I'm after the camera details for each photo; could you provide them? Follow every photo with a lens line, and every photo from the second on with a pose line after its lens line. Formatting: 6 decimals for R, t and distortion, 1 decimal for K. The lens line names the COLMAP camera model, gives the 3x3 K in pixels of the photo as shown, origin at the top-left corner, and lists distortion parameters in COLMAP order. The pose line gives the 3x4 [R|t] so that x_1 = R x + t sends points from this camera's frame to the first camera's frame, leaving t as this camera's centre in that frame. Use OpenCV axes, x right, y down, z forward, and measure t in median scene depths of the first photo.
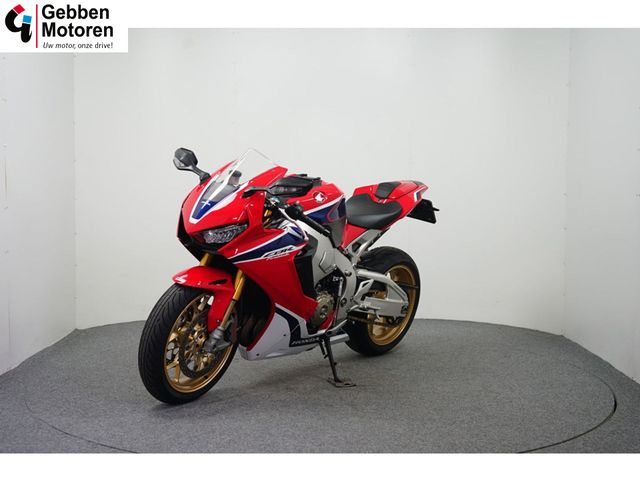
lens RADIAL K [[898.8, 0, 320.0], [0, 898.8, 240.0], [0, 0, 1]] dist [-0.009087, 0.001121]
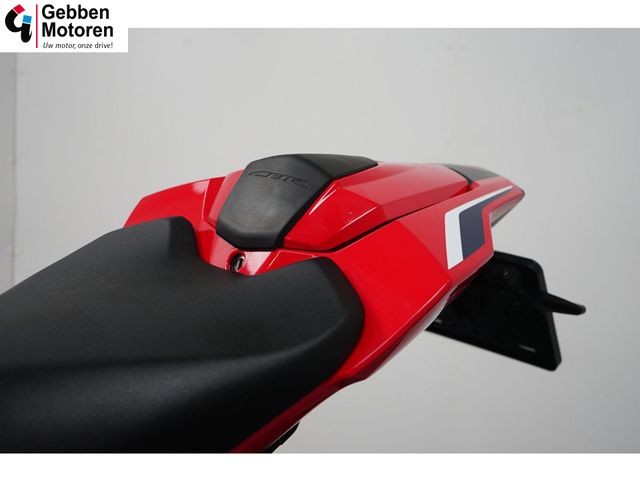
lens RADIAL K [[895.2, 0, 320.0], [0, 895.2, 240.0], [0, 0, 1]] dist [-0.002612, -0.002748]
pose [[0.997792, -0.005270, -0.066204, 0.091294], [0.000635, 0.997558, -0.069839, -0.035507], [0.066410, 0.069643, 0.995359, 0.825013]]
